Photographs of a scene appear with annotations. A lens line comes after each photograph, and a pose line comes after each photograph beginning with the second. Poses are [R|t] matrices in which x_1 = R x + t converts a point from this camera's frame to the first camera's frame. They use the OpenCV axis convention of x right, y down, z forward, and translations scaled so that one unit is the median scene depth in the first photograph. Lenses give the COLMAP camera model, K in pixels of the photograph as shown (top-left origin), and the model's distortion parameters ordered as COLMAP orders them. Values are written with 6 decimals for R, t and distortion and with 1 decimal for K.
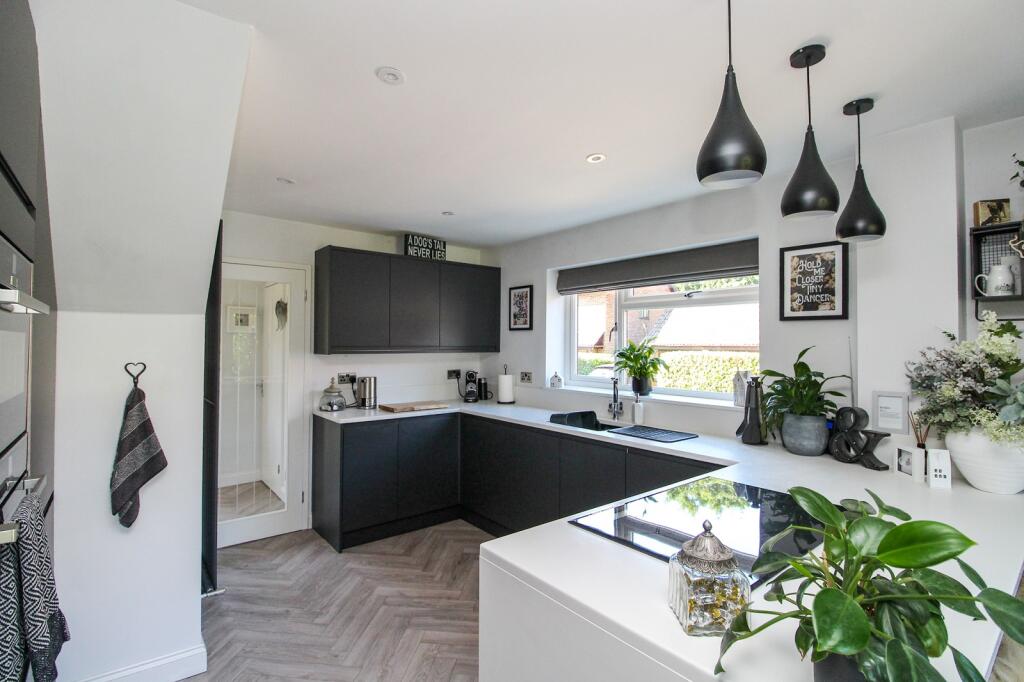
lens RADIAL K [[482.0, 0, 512.0], [0, 482.0, 341.0], [0, 0, 1]] dist [-0.025014, -0.000945]
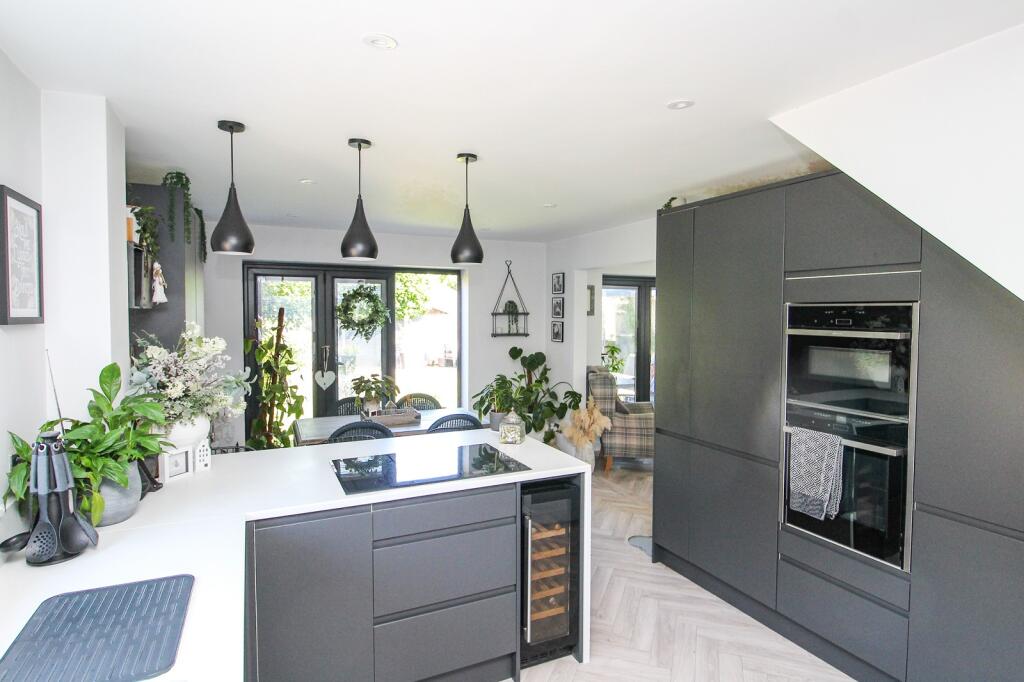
lens RADIAL K [[550.9, 0, 512.0], [0, 550.9, 341.0], [0, 0, 1]] dist [-0.003505, -0.000314]
pose [[-0.970681, -0.019758, 0.239560, -0.094582], [-0.007331, 0.998586, 0.052653, -0.053237], [-0.240261, 0.049353, -0.969453, 1.280600]]
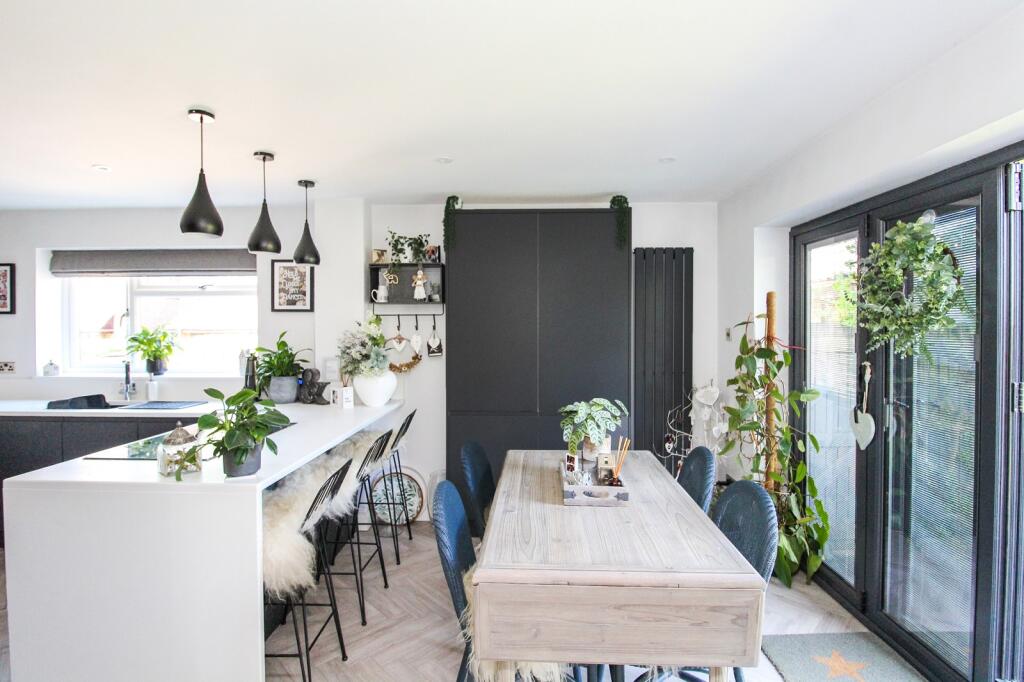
lens RADIAL K [[519.8, 0, 514.6], [0, 519.8, 330.6], [0, 0, 1]] dist [0.037433, -0.029328]
pose [[0.668631, -0.012811, 0.743484, -0.089218], [0.000975, 0.999866, 0.016352, -0.010492], [-0.743593, -0.010209, 0.668554, -0.485461]]
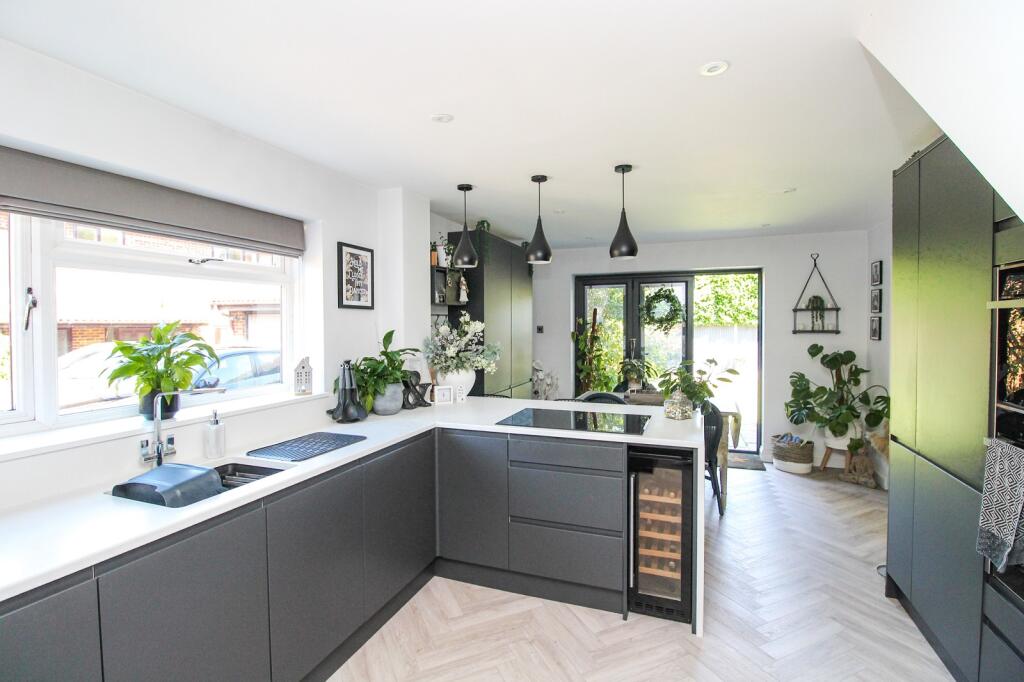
lens RADIAL K [[482.0, 0, 512.0], [0, 482.0, 341.0], [0, 0, 1]] dist [-0.025014, -0.000945]
pose [[-0.481162, -0.030884, 0.876087, -0.532984], [0.004116, 0.999289, 0.037488, -0.005608], [-0.876622, 0.021643, -0.480693, 1.053842]]
